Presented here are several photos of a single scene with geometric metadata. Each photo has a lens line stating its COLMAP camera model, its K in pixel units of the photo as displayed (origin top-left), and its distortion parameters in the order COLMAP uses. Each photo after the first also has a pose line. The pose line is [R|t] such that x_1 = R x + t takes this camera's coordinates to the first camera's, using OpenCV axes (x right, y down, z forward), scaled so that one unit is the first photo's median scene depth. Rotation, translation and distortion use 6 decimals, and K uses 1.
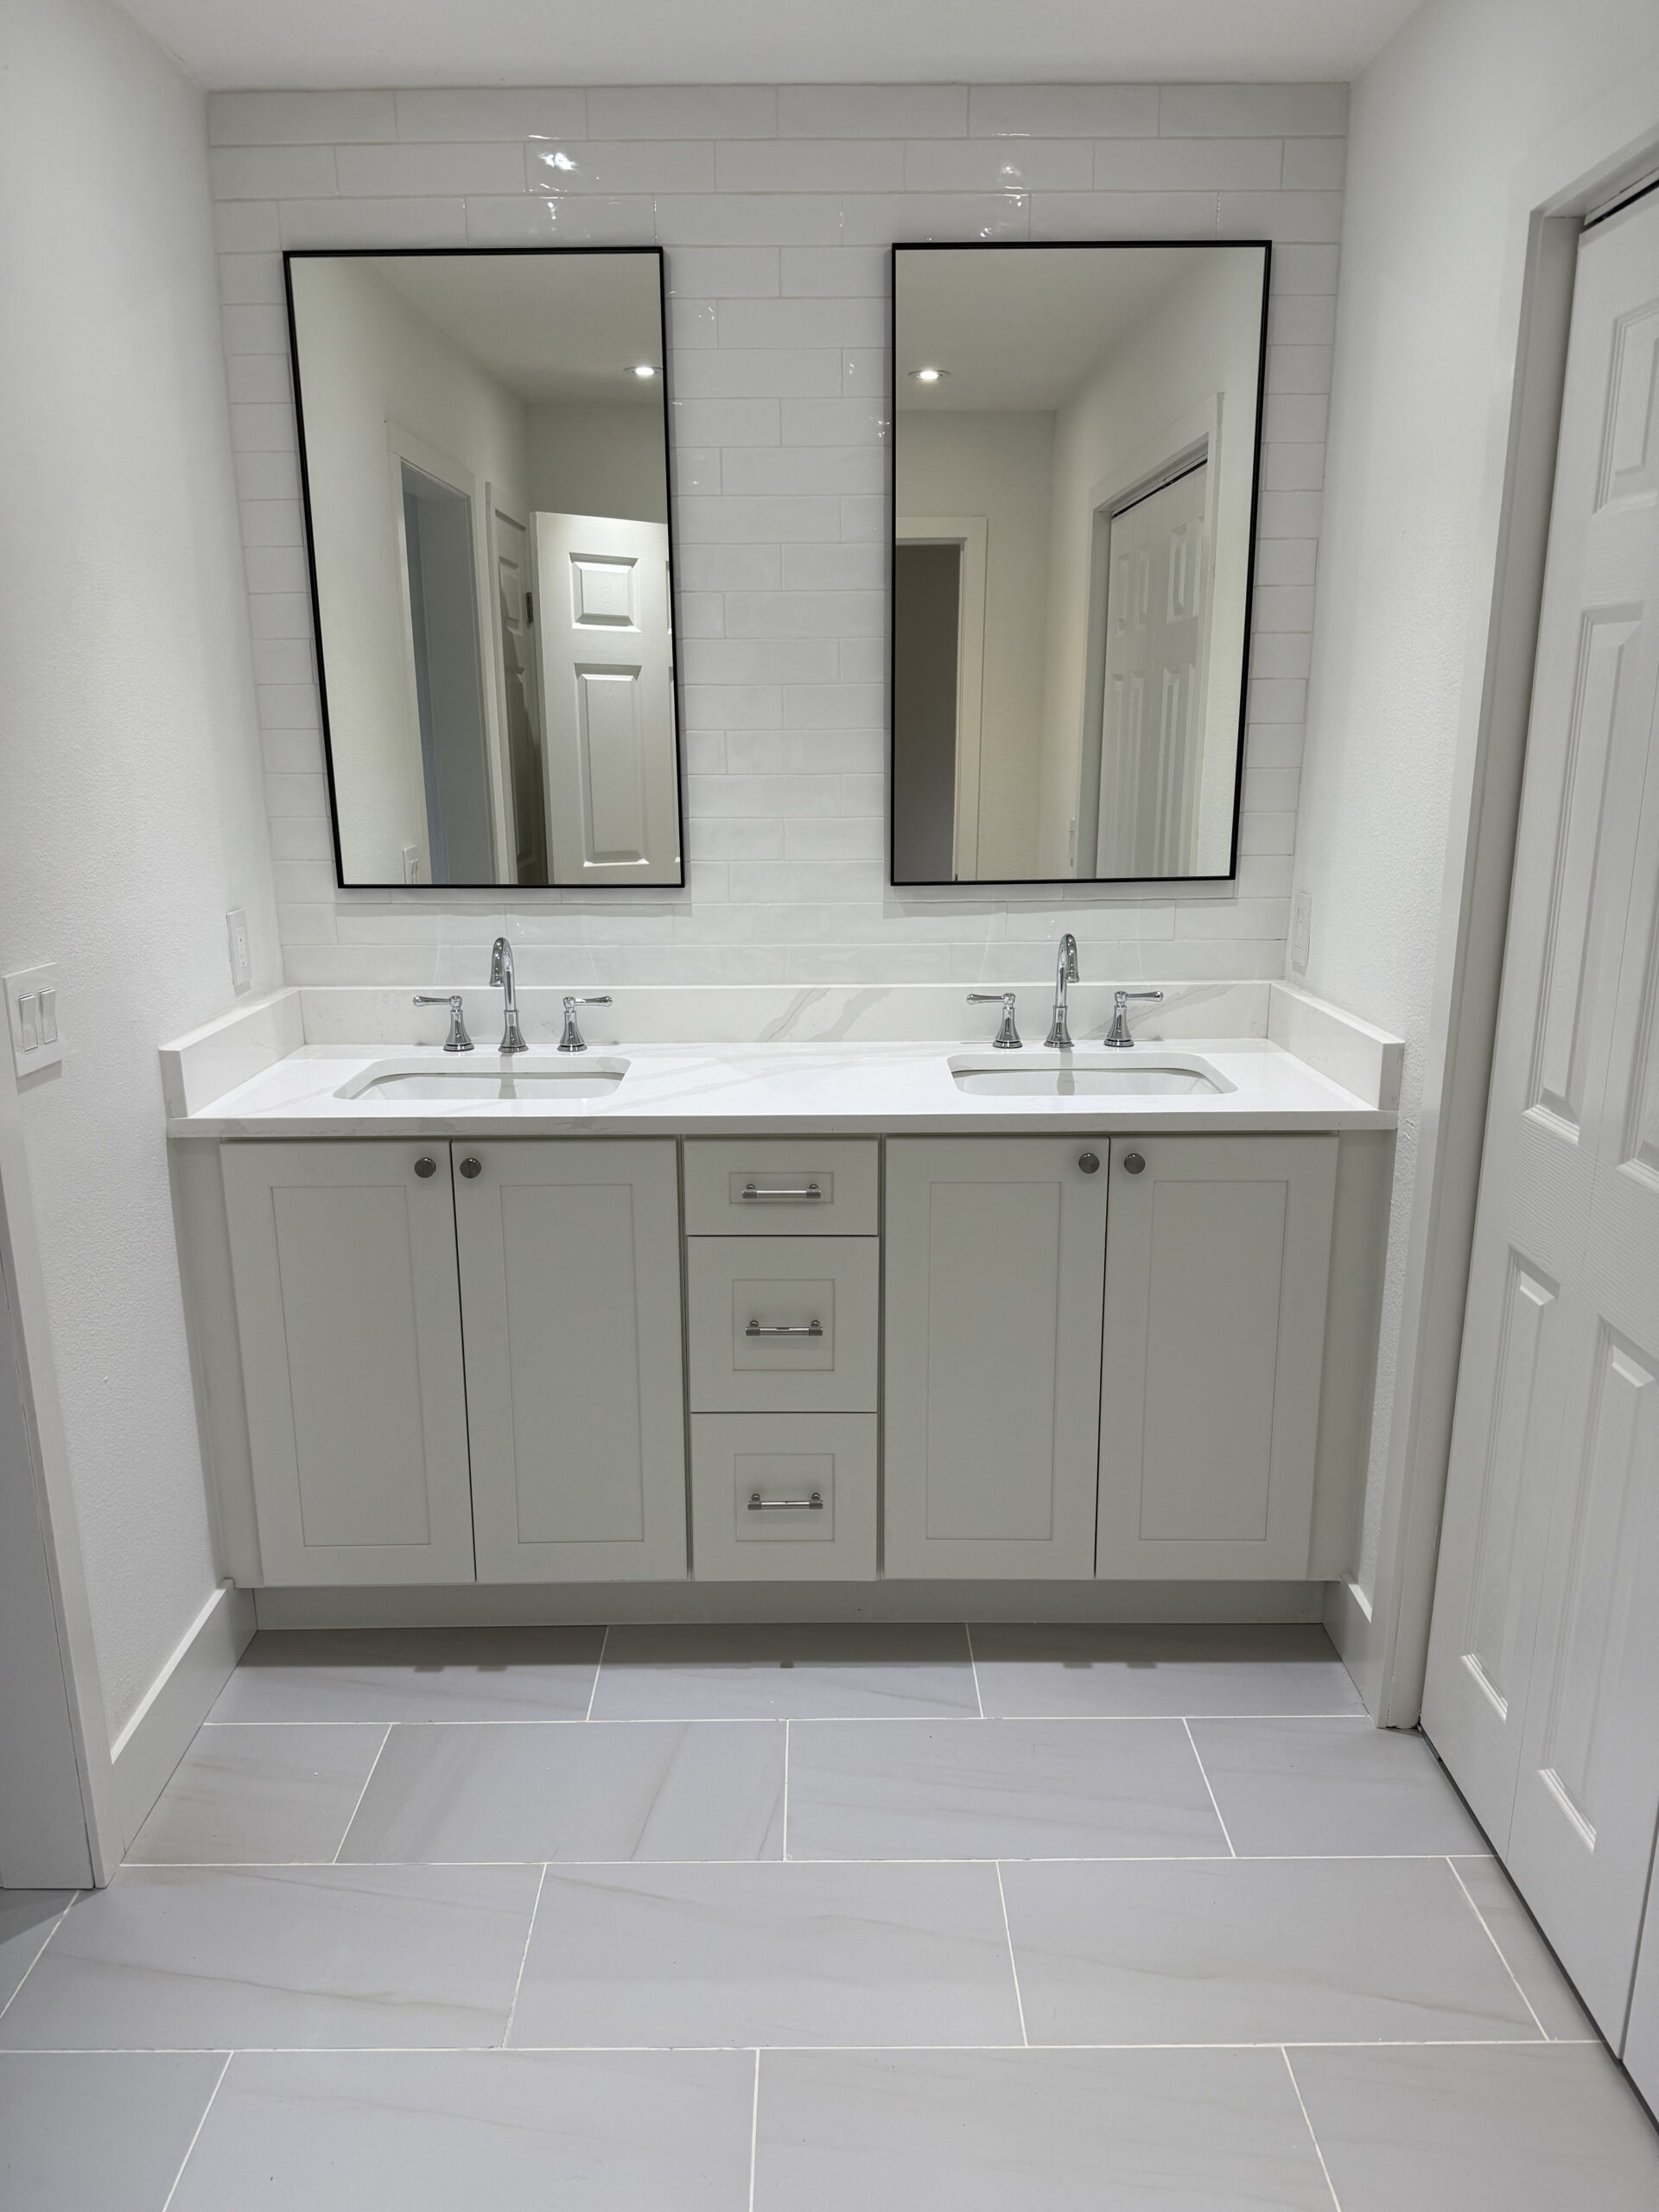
lens RADIAL K [[1583.2, 0, 810.0], [0, 1583.2, 1126.7], [0, 0, 1]] dist [0.068046, -0.081204]
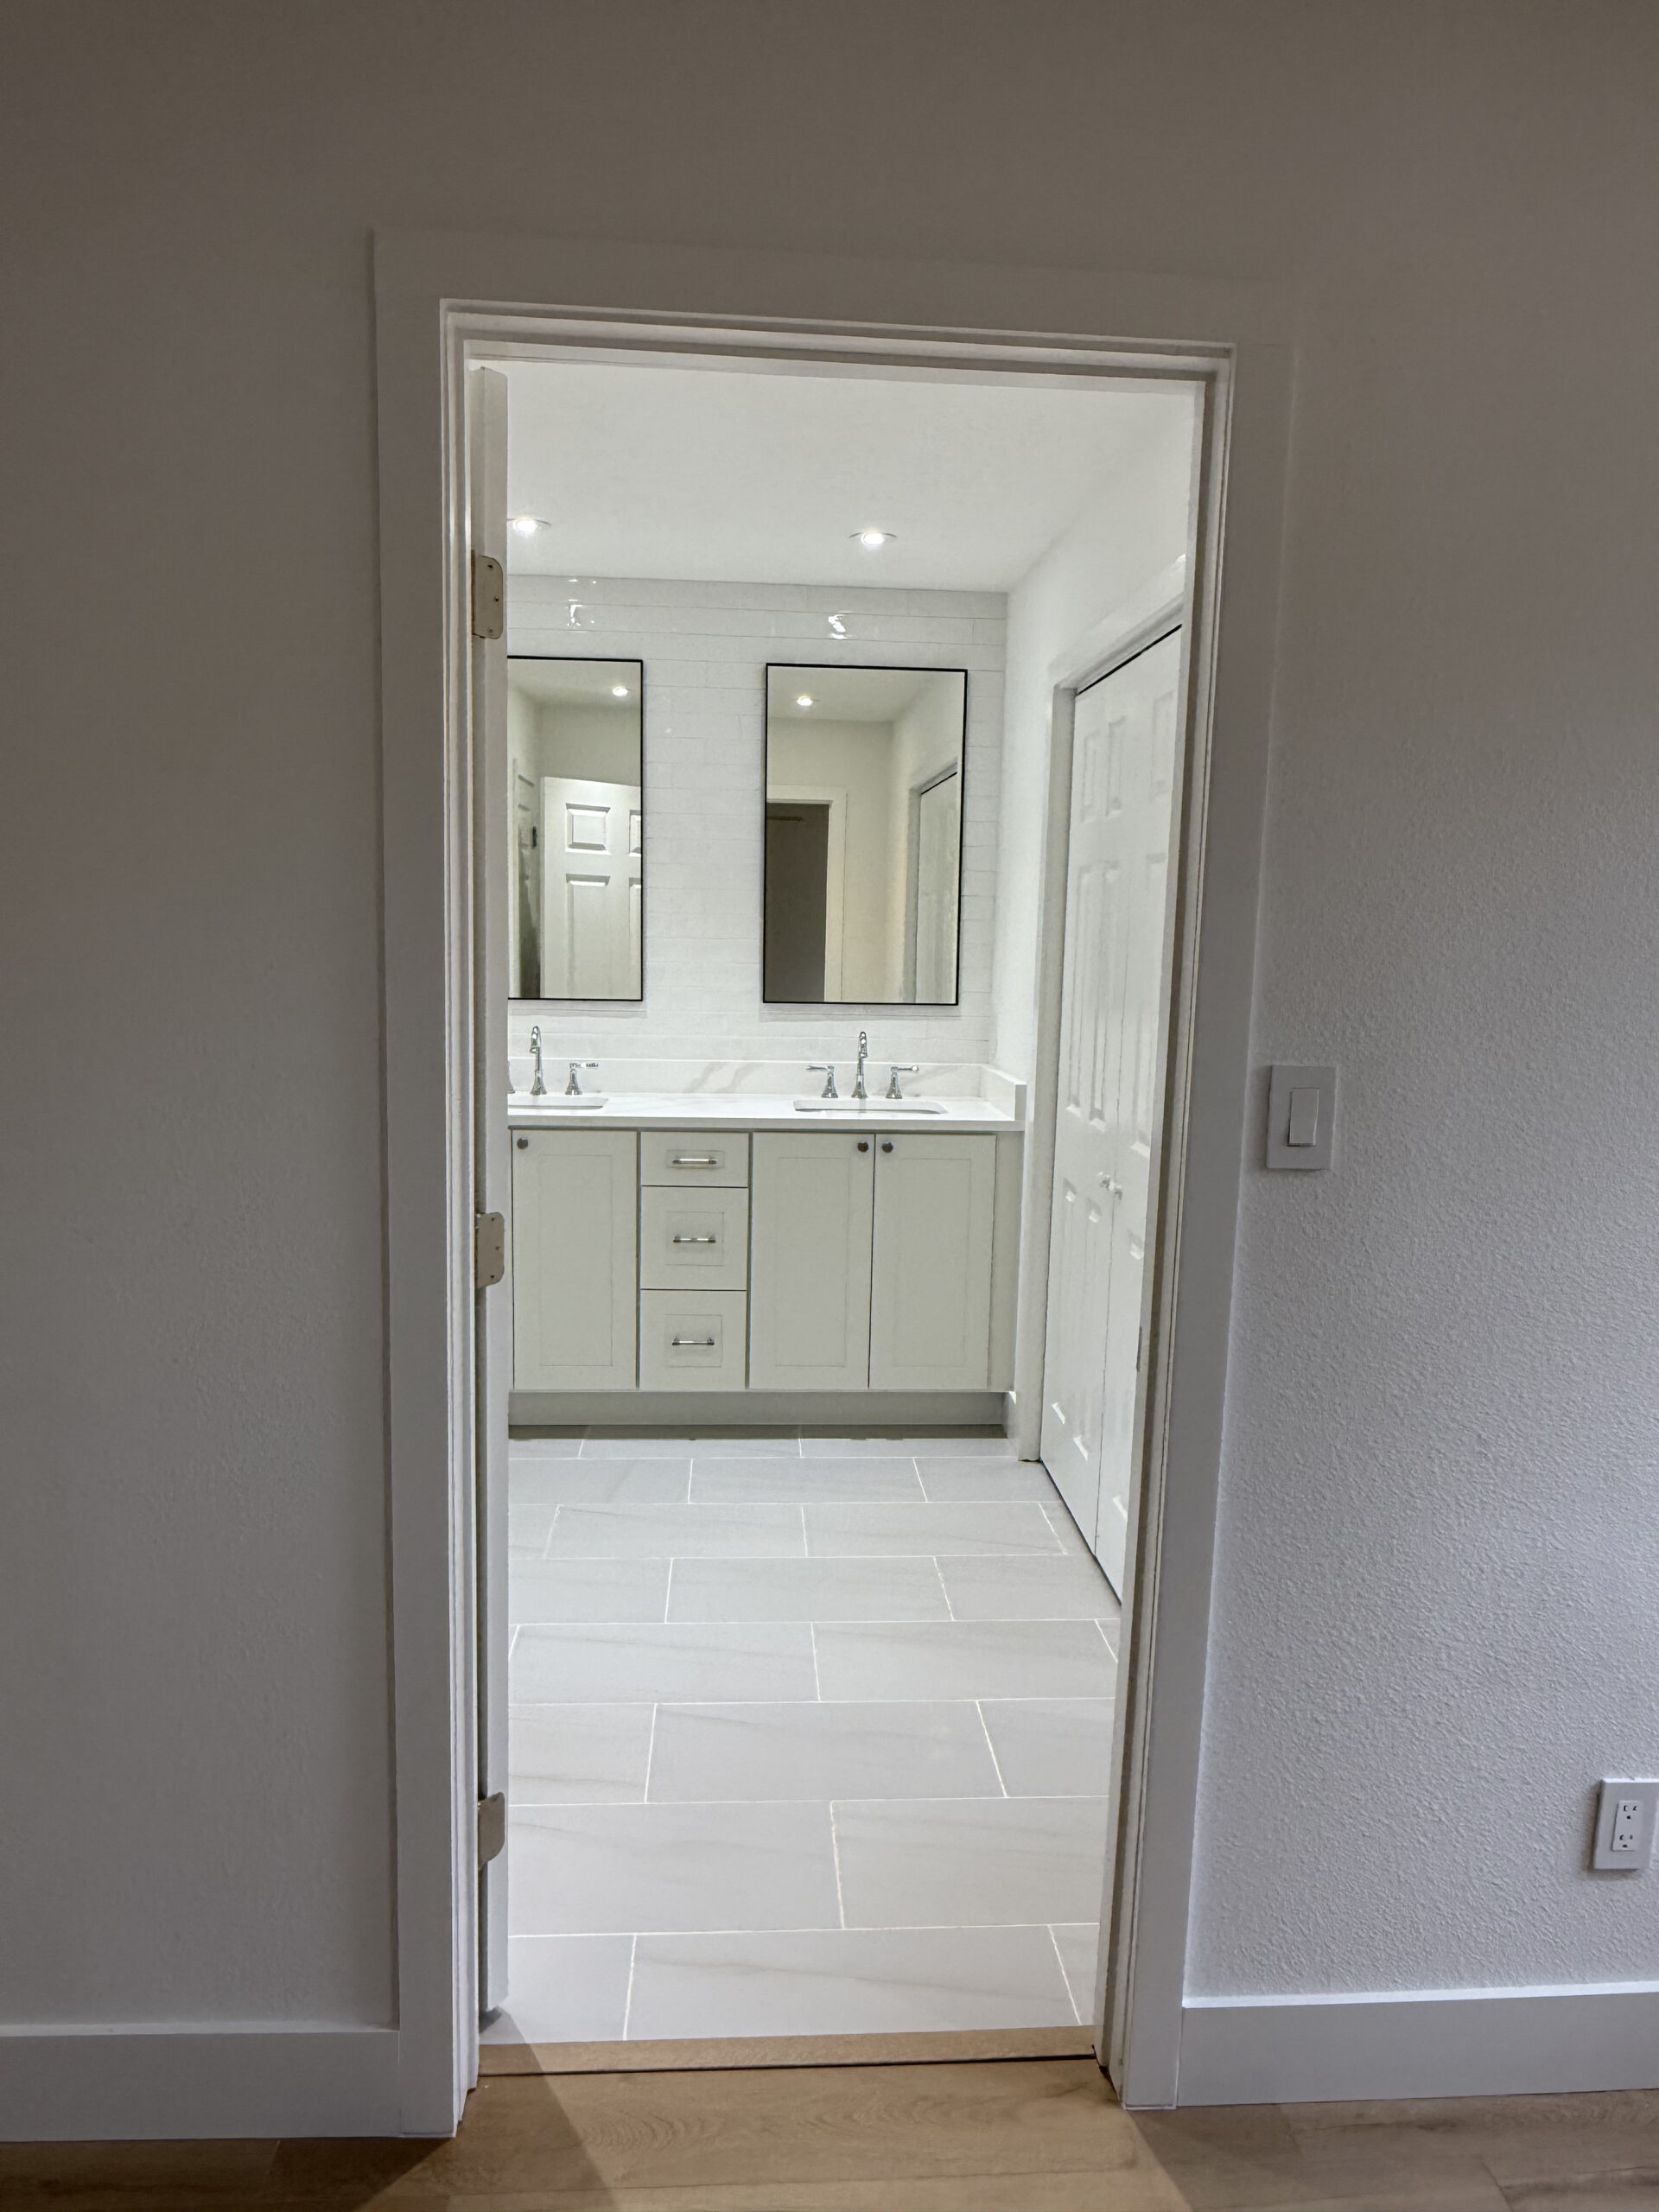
lens RADIAL K [[1405.0, 0, 830.6], [0, 1405.0, 1107.5], [0, 0, 1]] dist [-0.020857, 0.000936]
pose [[0.997438, 0.019135, 0.068934, 0.023677], [-0.010549, 0.992371, -0.122831, 0.163867], [-0.070758, 0.121790, 0.990031, -0.563179]]
